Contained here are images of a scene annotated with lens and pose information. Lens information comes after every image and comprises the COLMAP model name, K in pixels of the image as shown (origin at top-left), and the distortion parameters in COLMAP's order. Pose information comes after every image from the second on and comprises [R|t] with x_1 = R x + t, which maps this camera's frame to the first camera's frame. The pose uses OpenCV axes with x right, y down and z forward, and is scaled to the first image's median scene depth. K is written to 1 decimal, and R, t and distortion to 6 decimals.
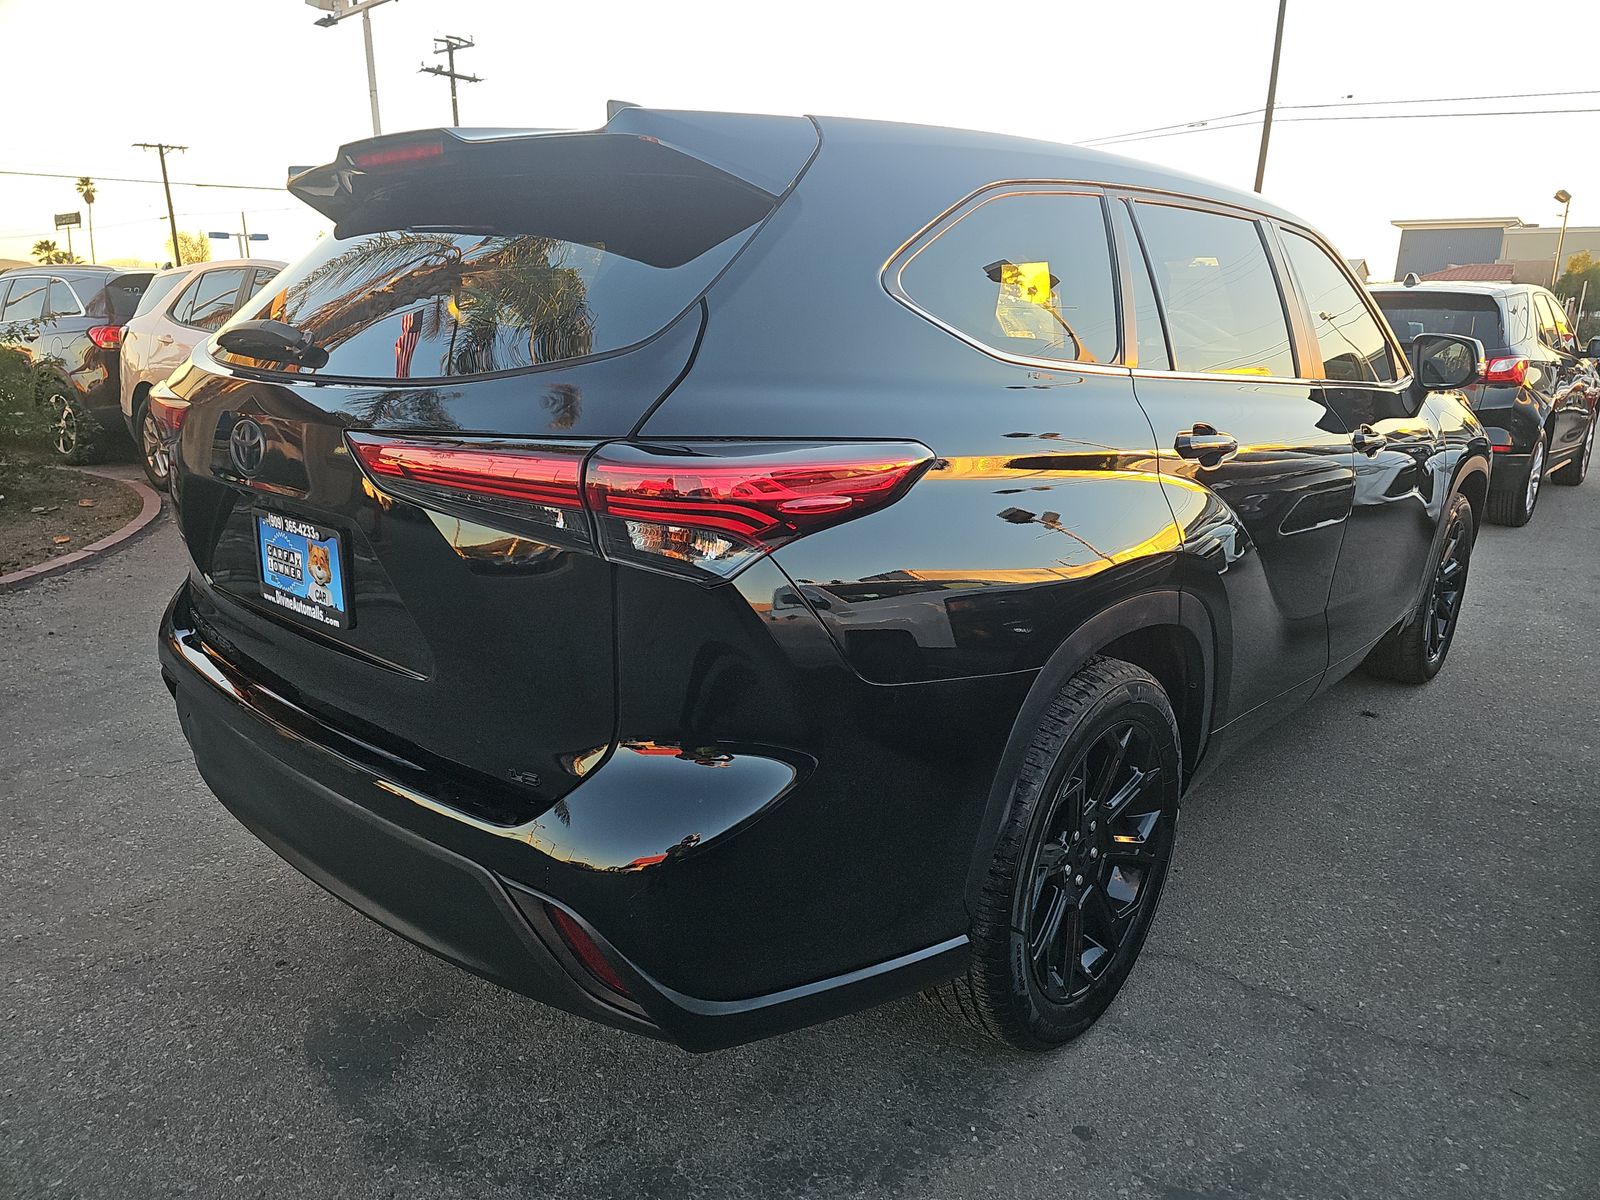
lens RADIAL K [[1068.2, 0, 803.0], [0, 1068.2, 598.8], [0, 0, 1]] dist [0.048909, -0.046378]
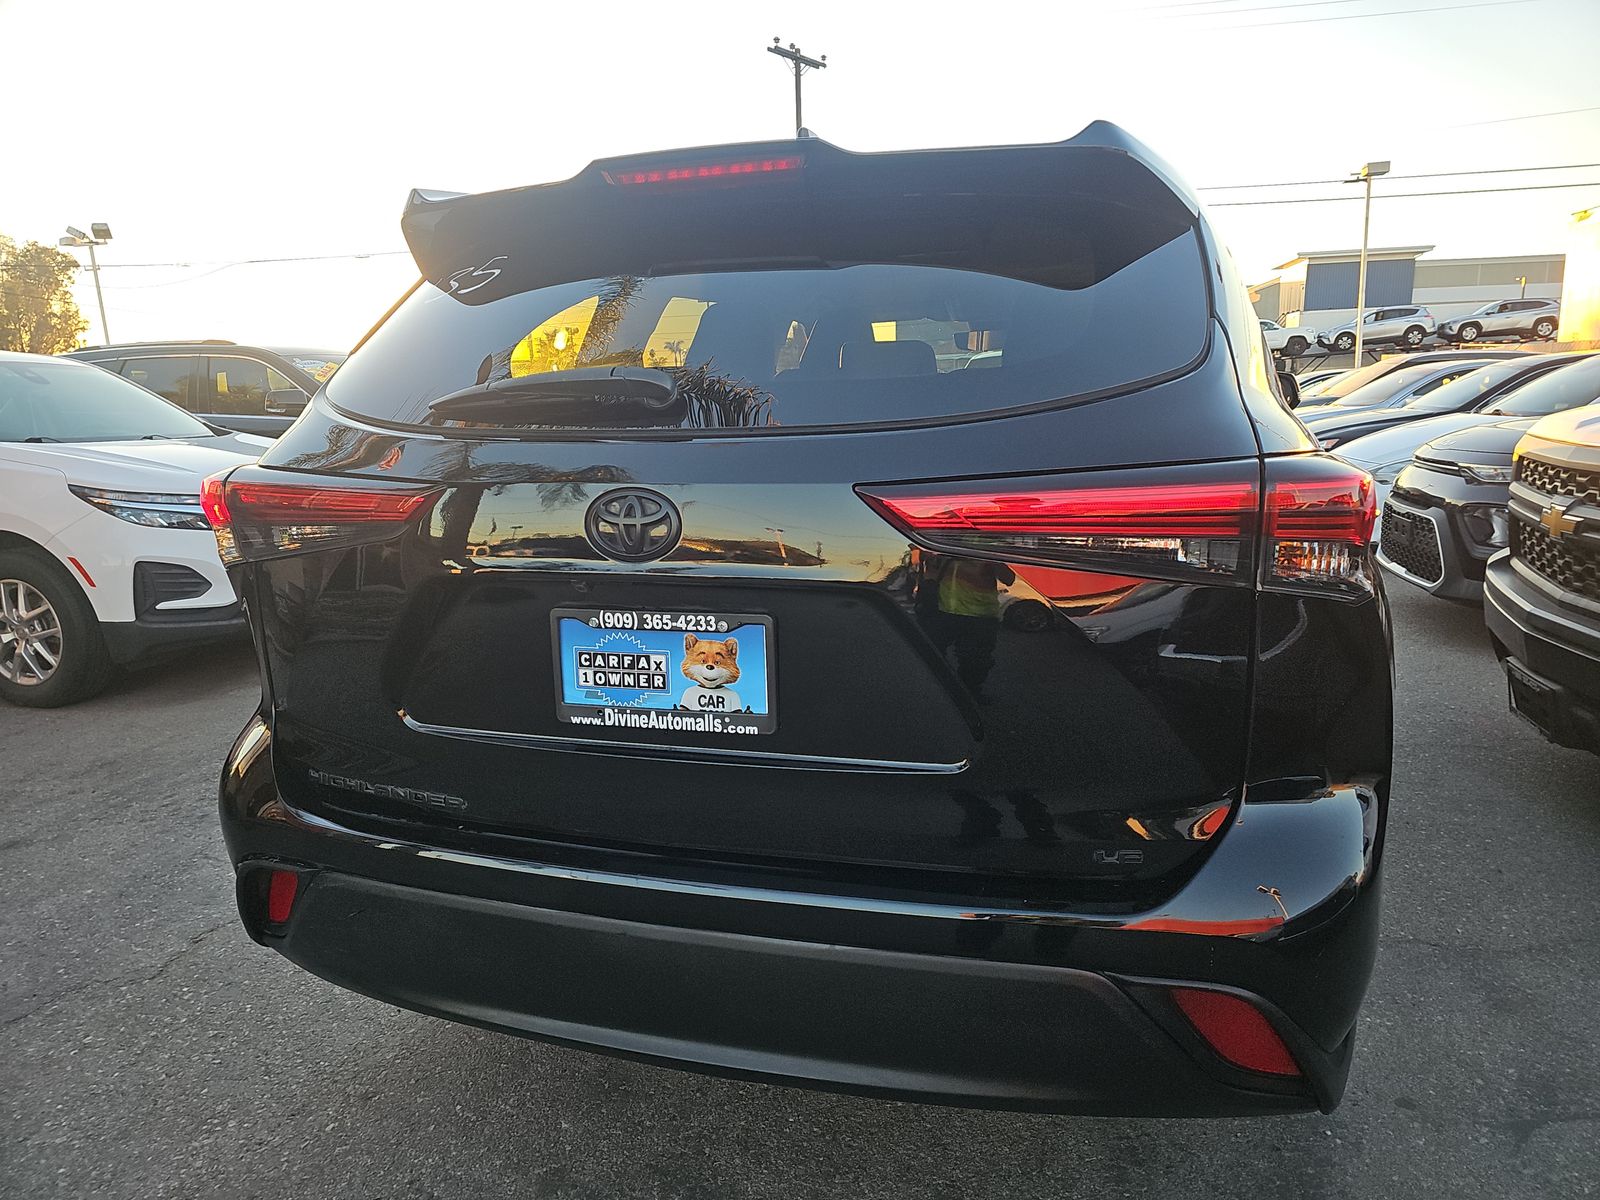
lens RADIAL K [[1068.2, 0, 803.0], [0, 1068.2, 598.8], [0, 0, 1]] dist [0.048909, -0.046378]
pose [[0.923226, -0.128194, 0.362242, -0.667525], [0.149896, 0.988173, -0.032327, -0.042549], [-0.353814, 0.084144, 0.931523, 0.223537]]
